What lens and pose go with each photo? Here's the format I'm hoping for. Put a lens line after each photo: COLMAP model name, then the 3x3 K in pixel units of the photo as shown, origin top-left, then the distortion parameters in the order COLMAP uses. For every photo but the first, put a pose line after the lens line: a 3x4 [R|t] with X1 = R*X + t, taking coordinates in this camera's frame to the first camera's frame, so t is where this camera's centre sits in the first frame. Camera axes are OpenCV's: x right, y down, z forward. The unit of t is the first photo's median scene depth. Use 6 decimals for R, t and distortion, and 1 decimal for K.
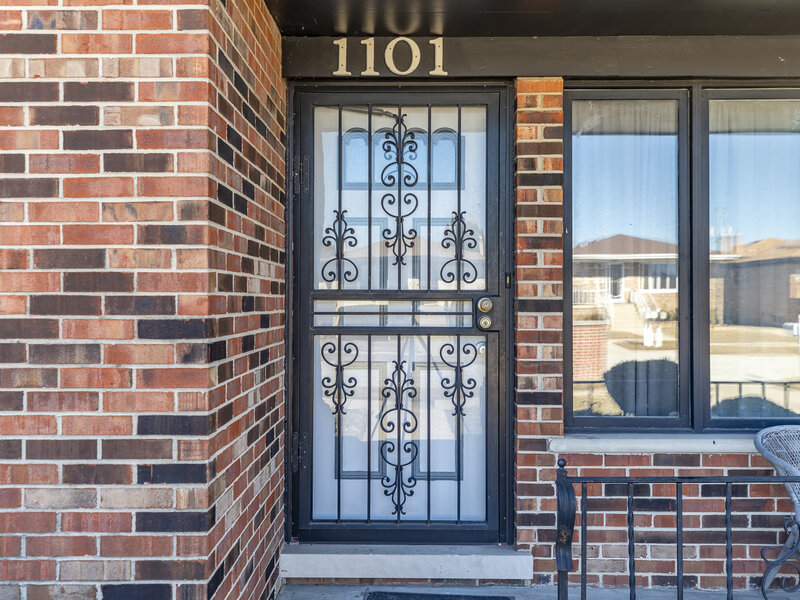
lens RADIAL K [[758.4, 0, 395.3], [0, 758.4, 301.5], [0, 0, 1]] dist [0.011331, 0.000000]
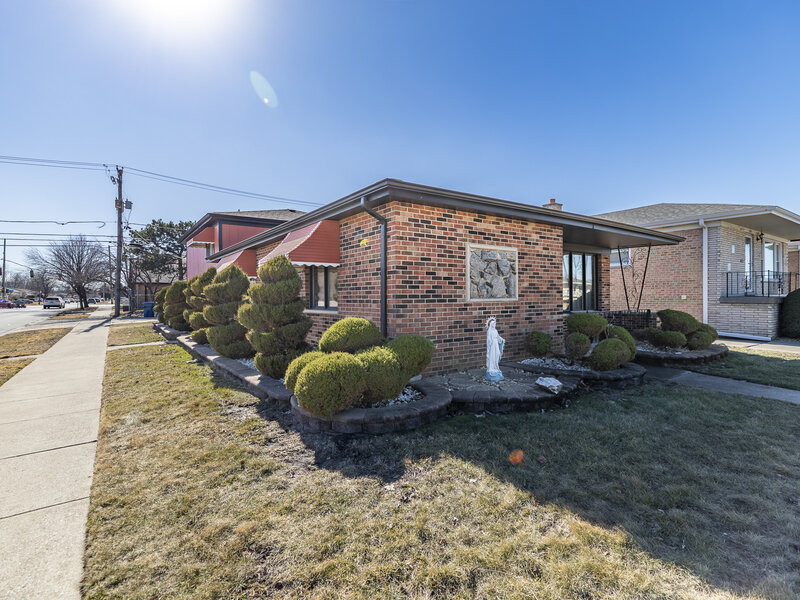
lens RADIAL K [[403.6, 0, 402.8], [0, 403.6, 296.3], [0, 0, 1]] dist [0.006295, 0.000085]
pose [[0.800300, -0.003751, 0.599588, -2.222748], [0.004693, 0.999989, -0.000009, 0.041792], [-0.599582, 0.002821, 0.800309, -0.655169]]
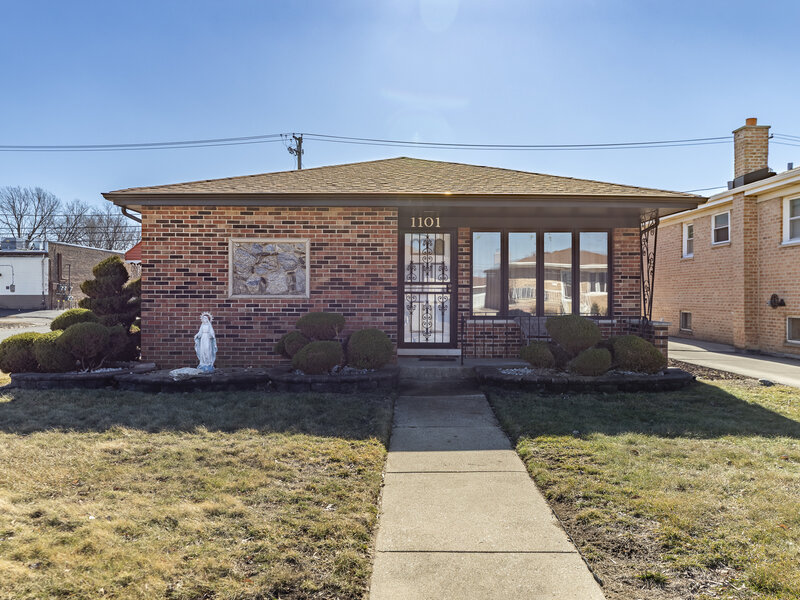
lens RADIAL K [[712.9, 0, 404.1], [0, 712.9, 298.5], [0, 0, 1]] dist [0.052704, -0.030676]
pose [[0.999615, 0.003491, 0.027509, -0.208986], [-0.003475, 0.999994, -0.000631, 0.069677], [-0.027511, 0.000535, 0.999621, -2.562959]]
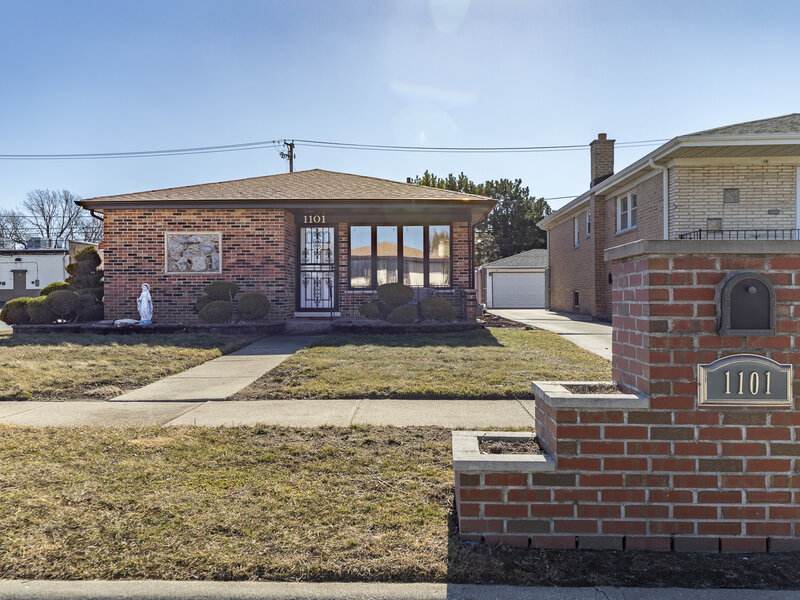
lens RADIAL K [[712.9, 0, 403.1], [0, 712.9, 298.8], [0, 0, 1]] dist [0.052704, -0.030676]
pose [[0.999948, -0.003496, -0.009536, 0.635064], [0.003531, 0.999987, 0.003672, 0.210994], [0.009523, -0.003706, 0.999948, -3.849055]]
